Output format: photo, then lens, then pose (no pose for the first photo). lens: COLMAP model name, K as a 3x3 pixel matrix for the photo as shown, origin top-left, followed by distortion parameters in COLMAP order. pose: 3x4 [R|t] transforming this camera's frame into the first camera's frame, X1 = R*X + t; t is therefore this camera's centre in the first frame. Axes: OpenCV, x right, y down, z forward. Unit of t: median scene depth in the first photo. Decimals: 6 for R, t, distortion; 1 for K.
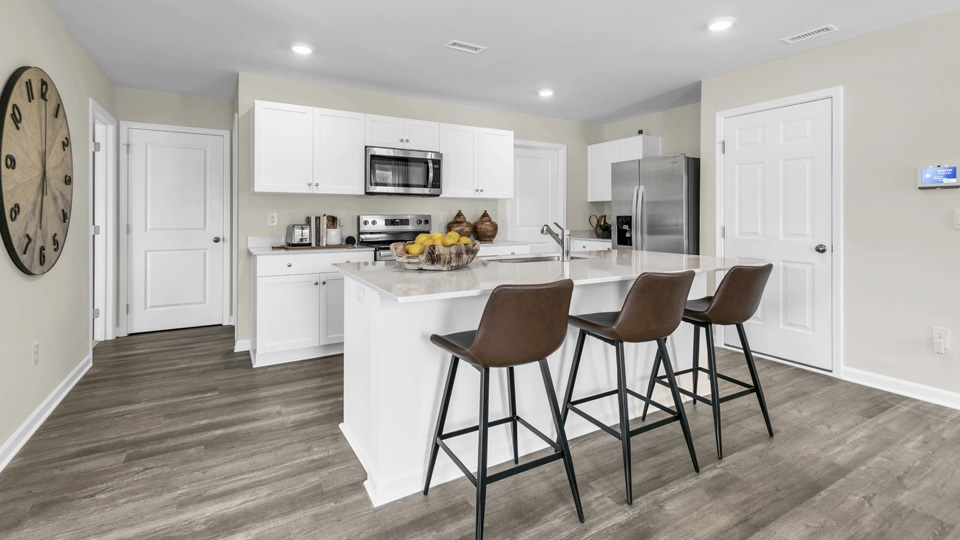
lens RADIAL K [[438.9, 0, 479.1], [0, 438.9, 214.9], [0, 0, 1]] dist [0.001852, 0.000233]
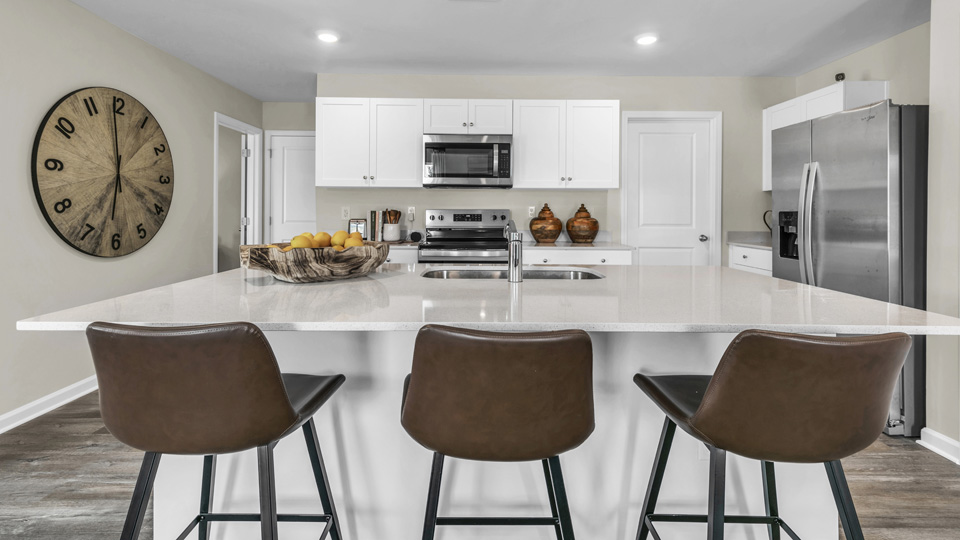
lens RADIAL K [[438.9, 0, 479.1], [0, 438.9, 214.9], [0, 0, 1]] dist [0.001852, 0.000233]
pose [[0.871192, 0.007601, -0.490883, 0.276271], [-0.002600, 0.999938, 0.010870, 0.001356], [0.490935, -0.008193, 0.871158, 0.246737]]
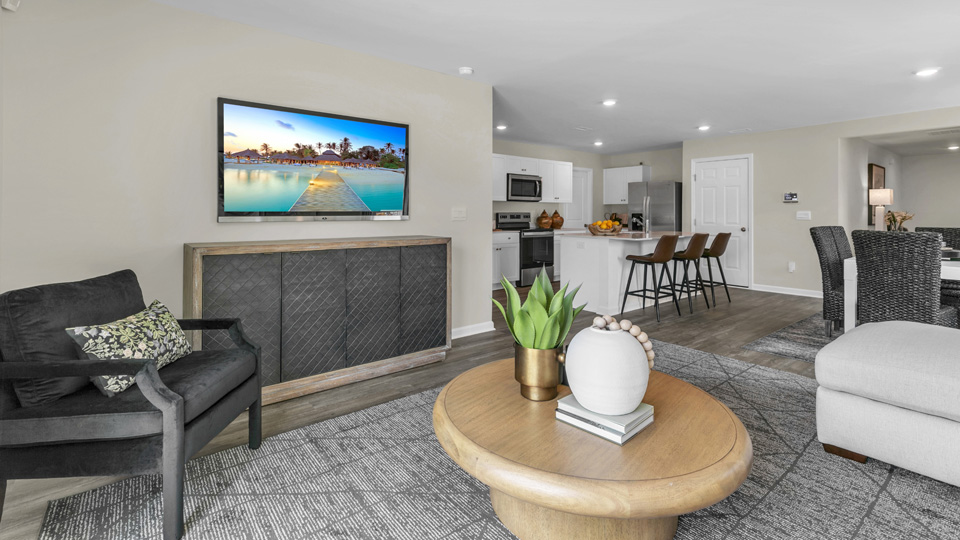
lens RADIAL K [[428.5, 0, 477.9], [0, 428.5, 209.6], [0, 0, 1]] dist [0.001435, 0.000133]
pose [[0.989980, 0.004975, 0.141120, -0.579836], [-0.004334, 0.999979, -0.004851, -0.002557], [-0.141141, 0.004190, 0.989981, -0.642629]]
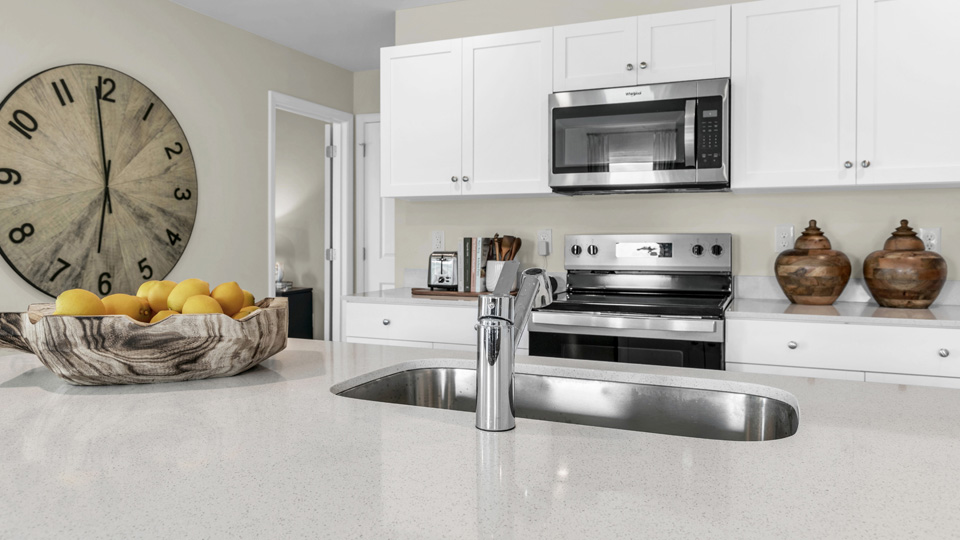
lens RADIAL K [[682.1, 0, 481.1], [0, 682.1, 251.2], [0, 0, 1]] dist [-0.004684, -0.000432]
pose [[0.592648, 0.015128, -0.805319, 0.290158], [0.004211, 0.999752, 0.021879, 0.001809], [0.805450, -0.016358, 0.592437, 0.460140]]
